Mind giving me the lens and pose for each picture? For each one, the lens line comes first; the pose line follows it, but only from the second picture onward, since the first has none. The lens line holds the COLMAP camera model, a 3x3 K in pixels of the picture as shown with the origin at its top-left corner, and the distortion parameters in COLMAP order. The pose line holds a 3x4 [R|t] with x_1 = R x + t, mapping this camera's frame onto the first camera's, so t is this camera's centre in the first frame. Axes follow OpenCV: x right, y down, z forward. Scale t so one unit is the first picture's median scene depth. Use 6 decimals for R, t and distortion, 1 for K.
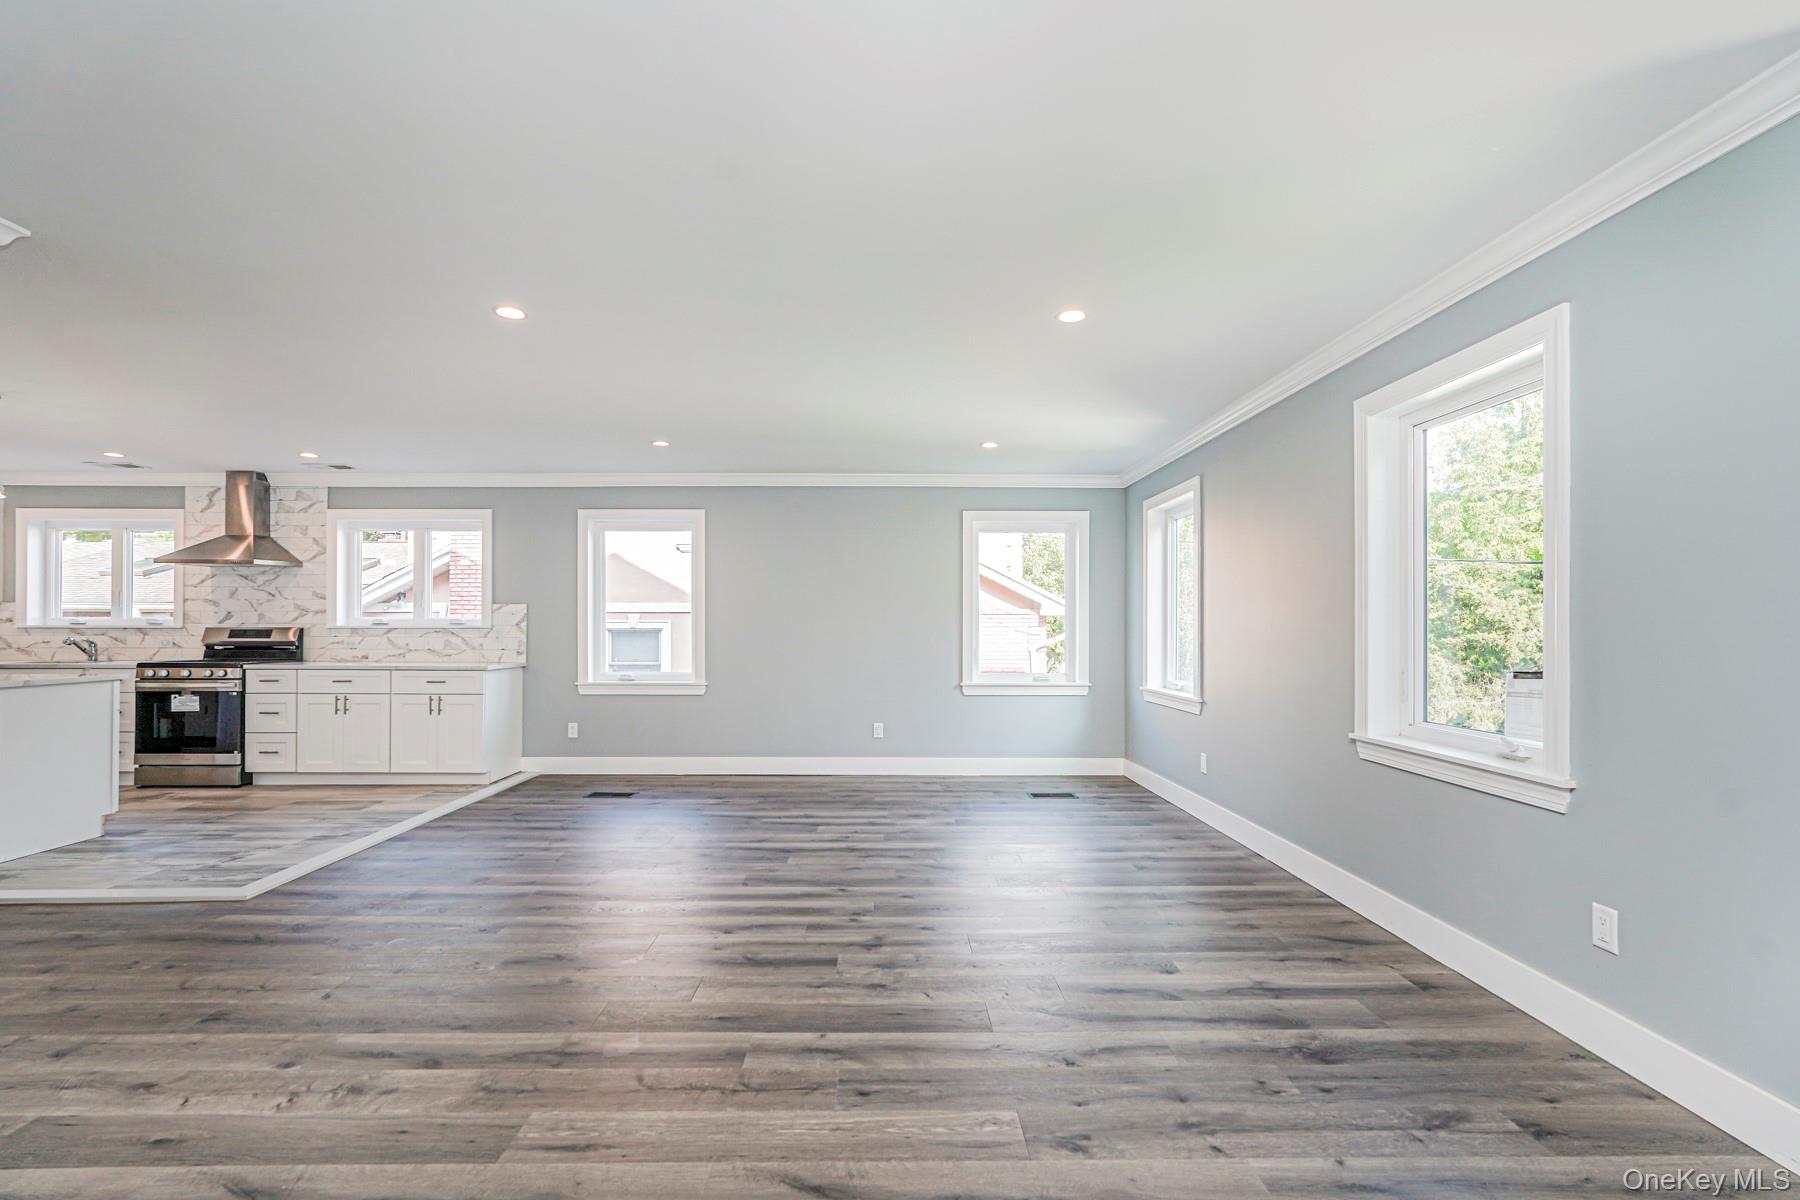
lens RADIAL K [[805.5, 0, 902.5], [0, 805.5, 623.7], [0, 0, 1]] dist [-0.018388, 0.009914]
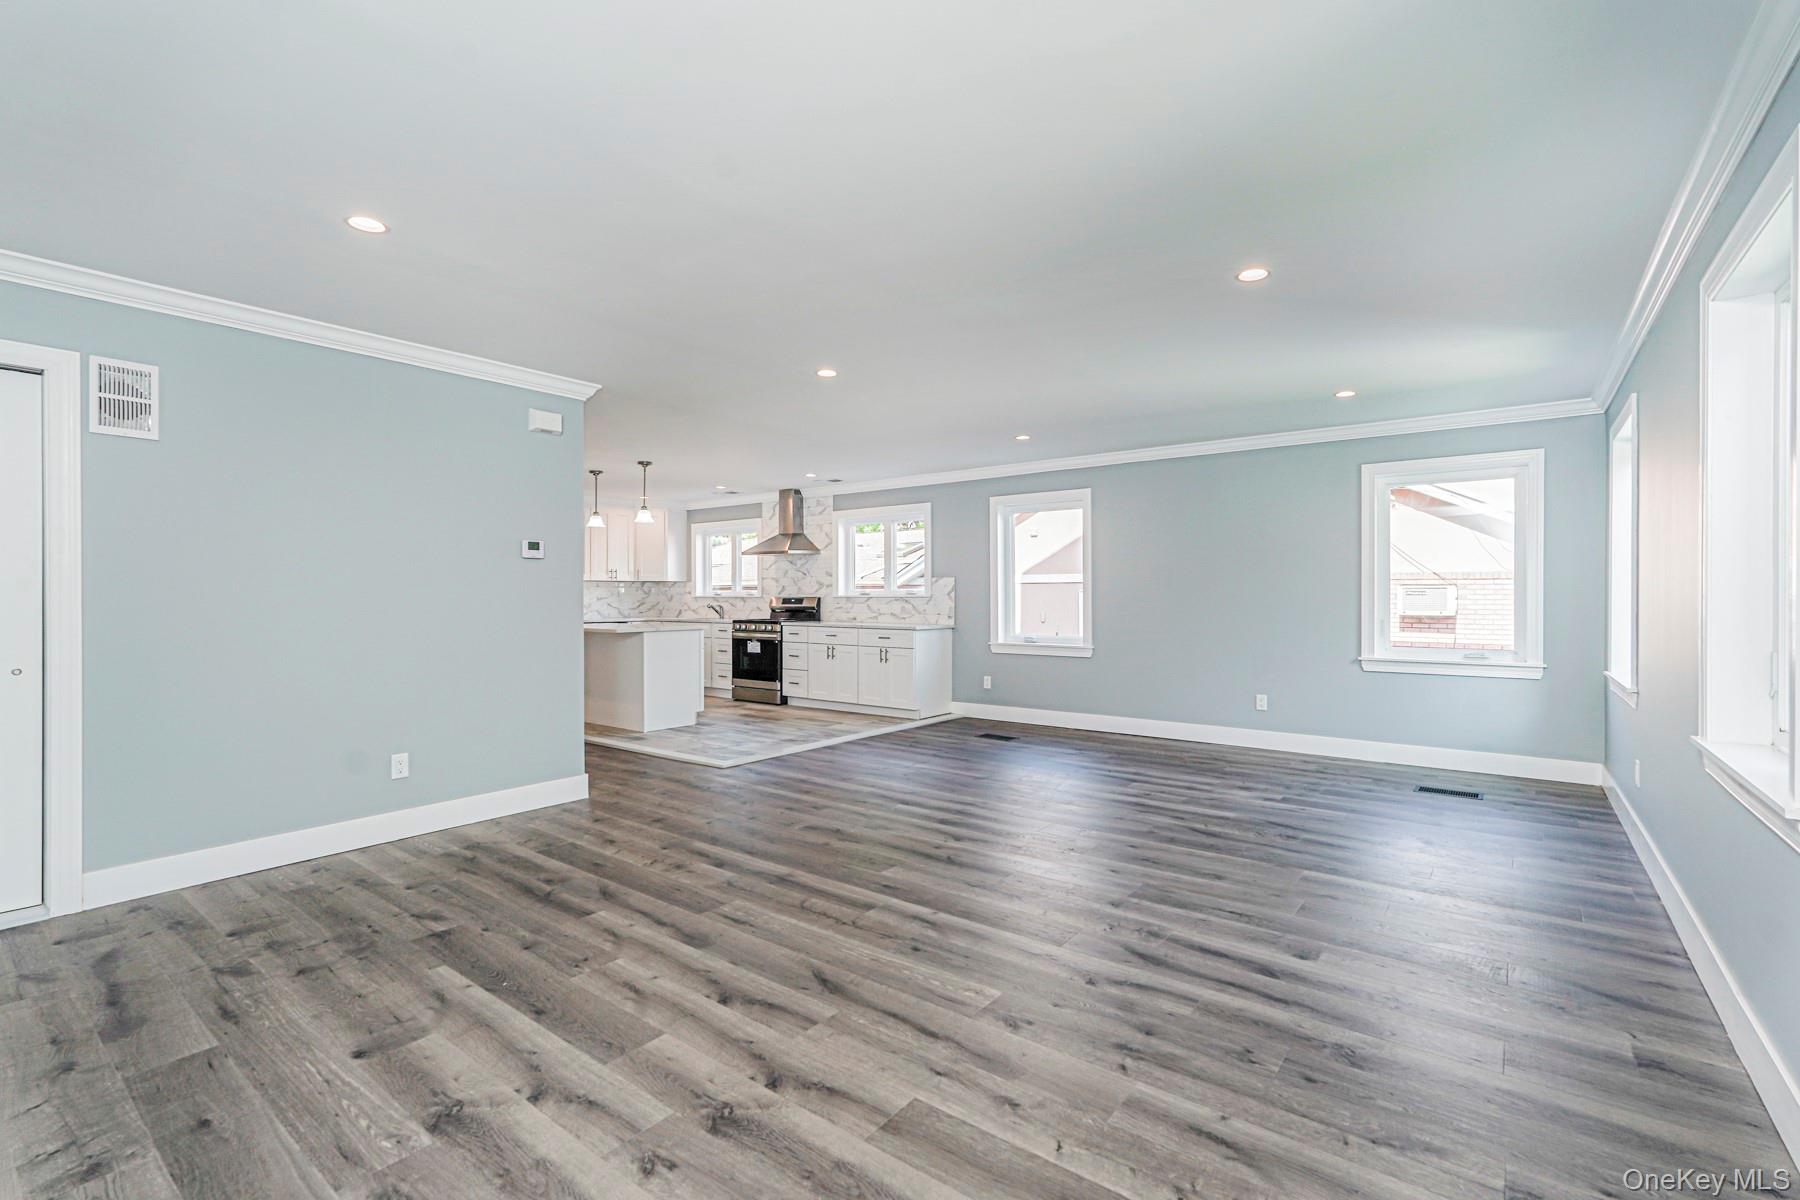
lens RADIAL K [[794.1, 0, 897.7], [0, 794.1, 598.7], [0, 0, 1]] dist [-0.020253, 0.008916]
pose [[0.786228, -0.000466, -0.617937, 0.221276], [0.005126, 0.999970, 0.005768, 0.000805], [0.617916, -0.007702, 0.786207, -0.011211]]
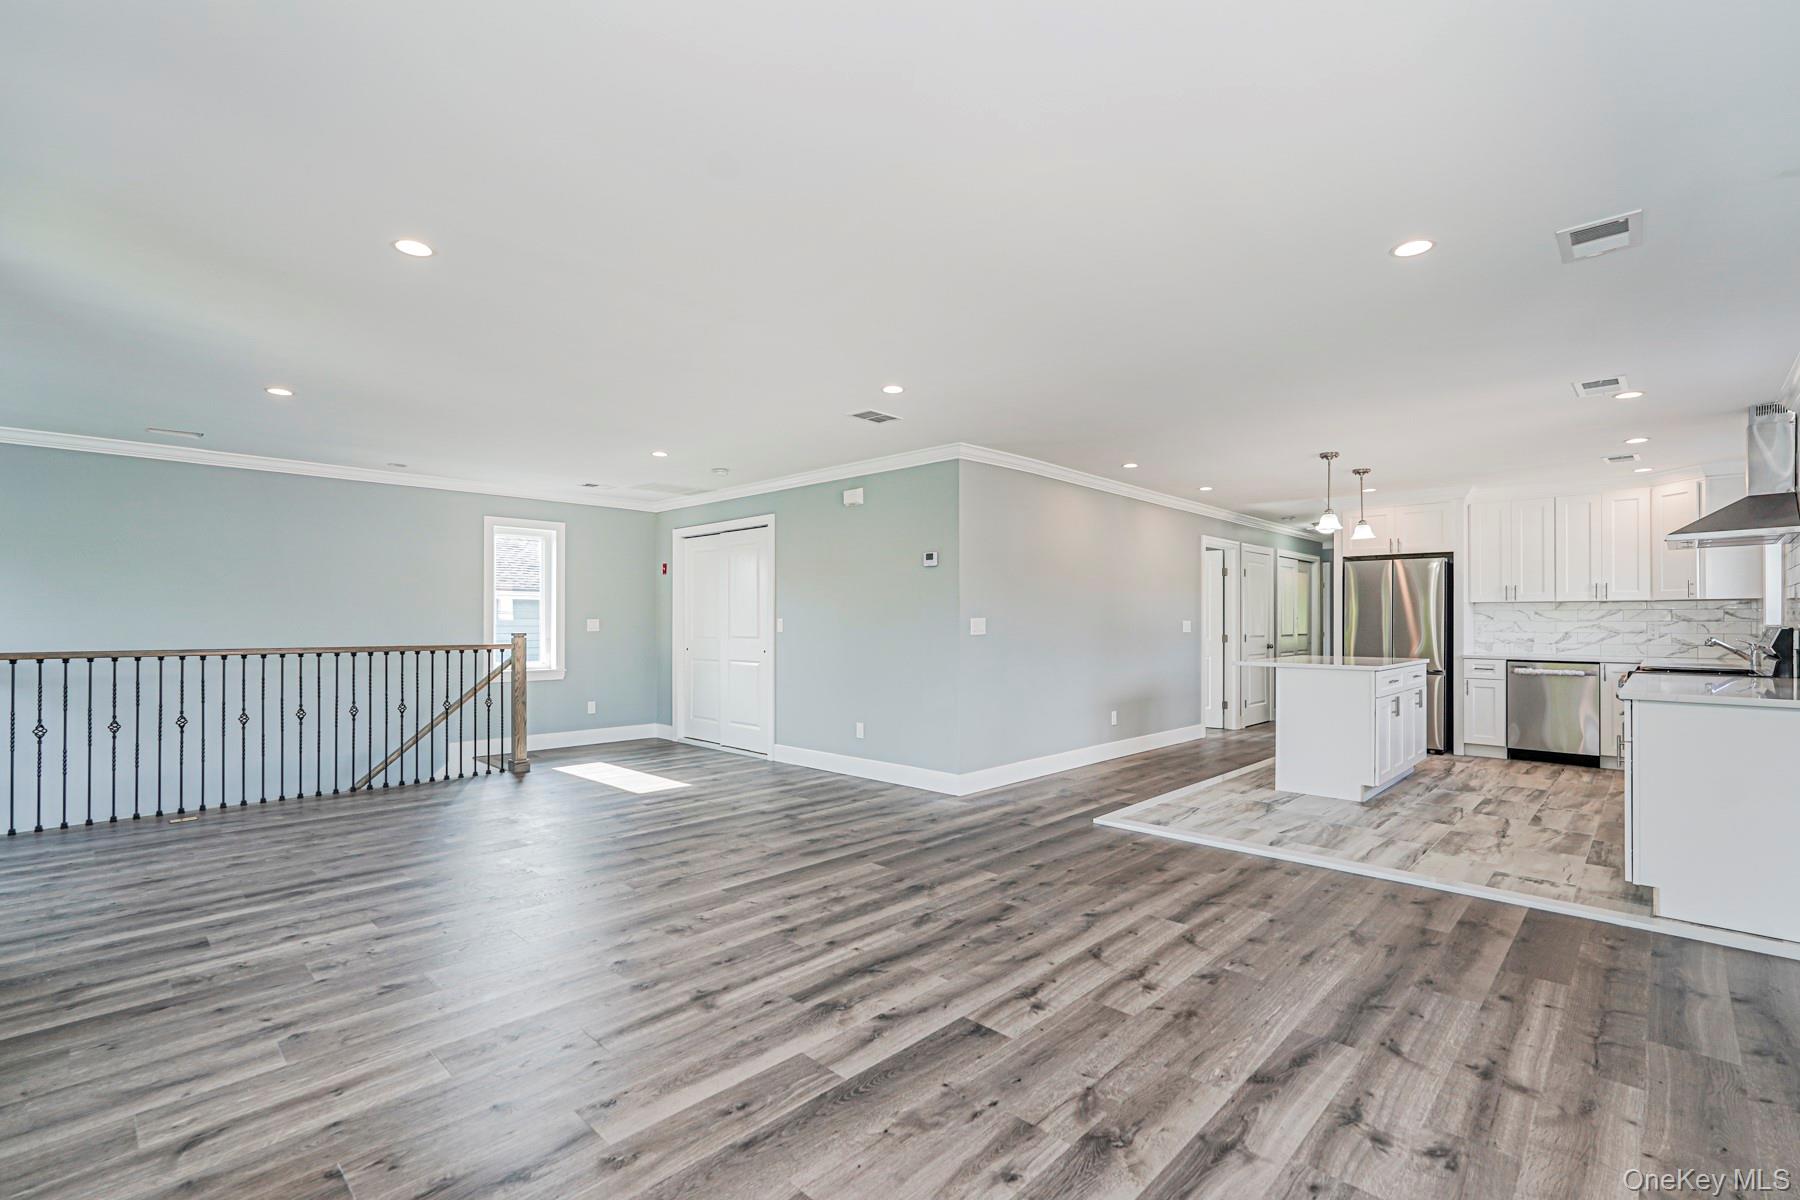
lens RADIAL K [[795.6, 0, 900.4], [0, 795.6, 609.1], [0, 0, 1]] dist [-0.018810, 0.009134]
pose [[-0.703265, -0.012118, -0.710825, 0.212664], [0.001655, 0.999824, -0.018682, 0.000562], [0.710926, -0.014315, -0.703121, 0.946114]]
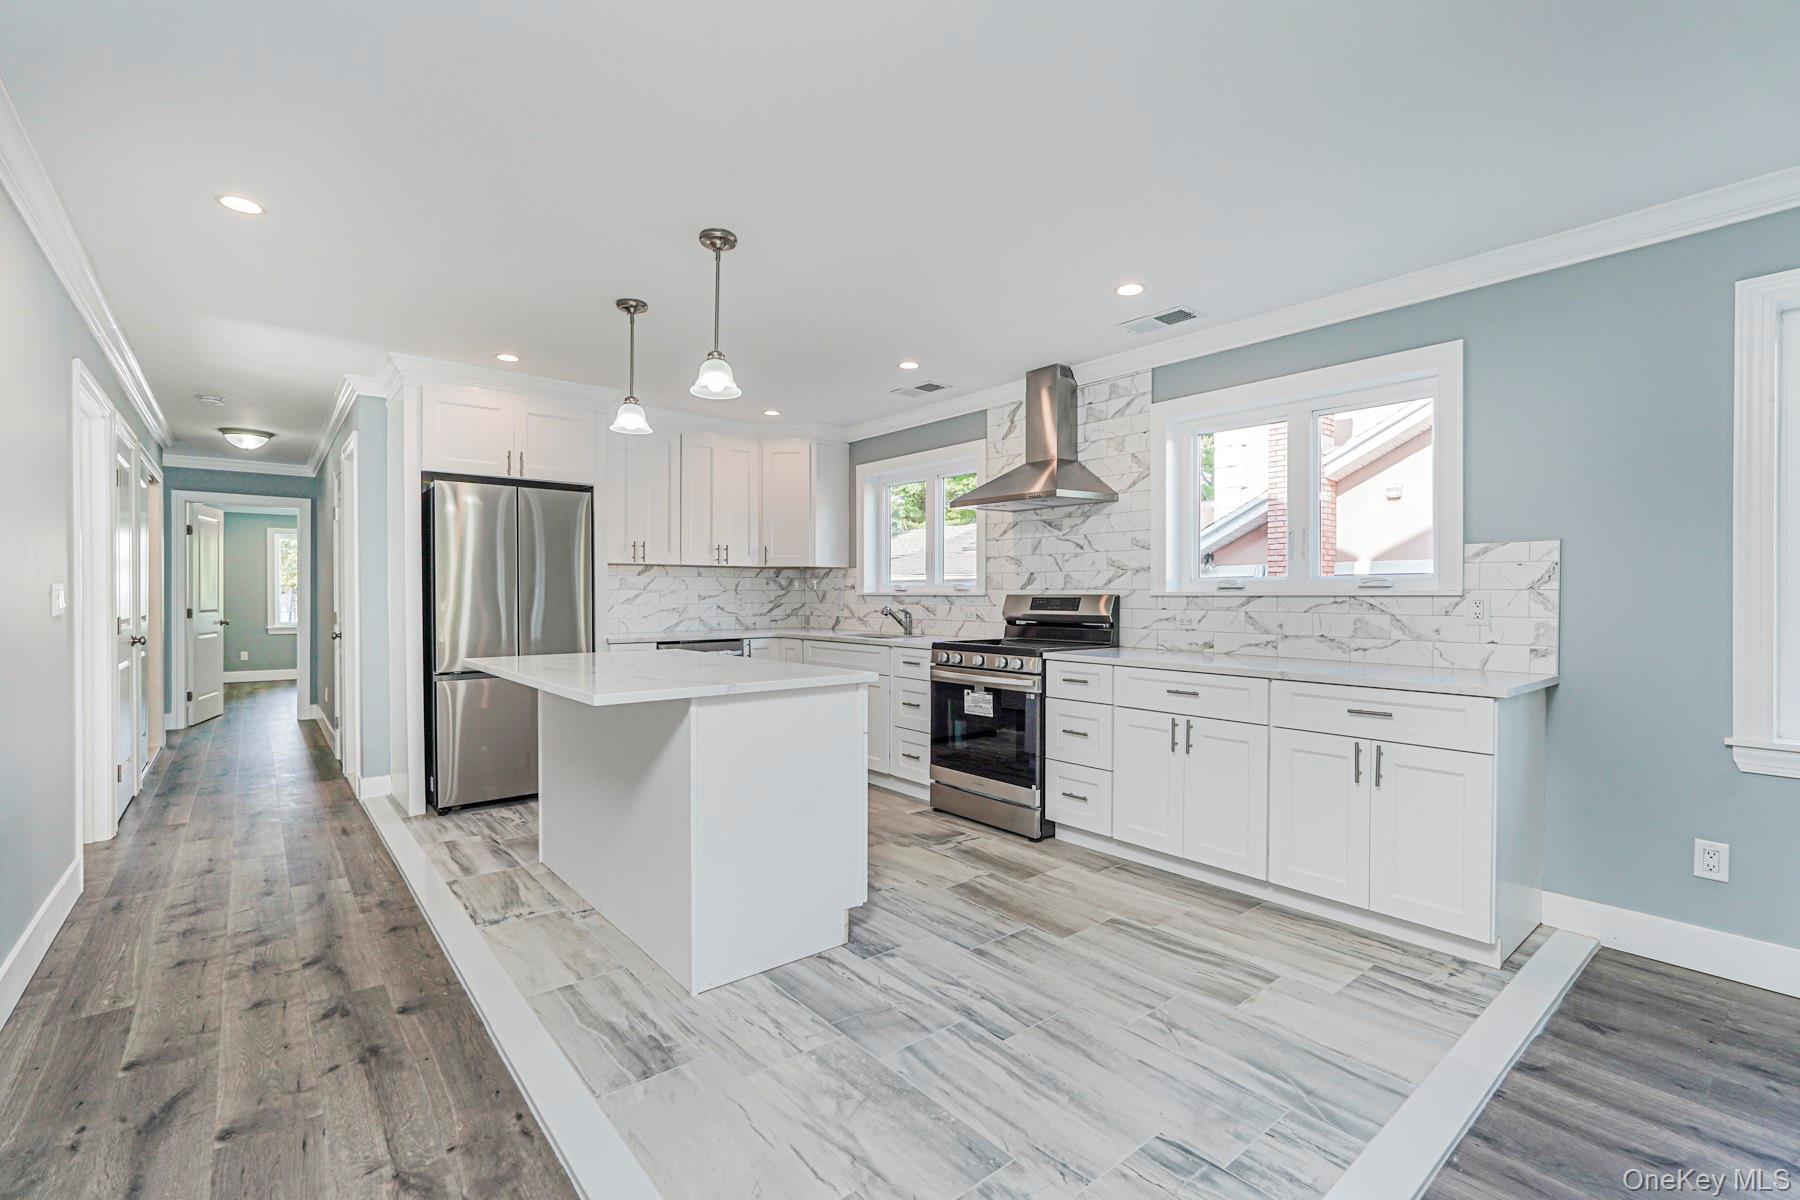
lens RADIAL K [[794.1, 0, 897.7], [0, 794.1, 598.7], [0, 0, 1]] dist [-0.020253, 0.008916]
pose [[0.623147, 0.002648, -0.782100, -0.368304], [0.002842, 0.999980, 0.005649, 0.003978], [0.782099, -0.005743, 0.623127, 0.471715]]
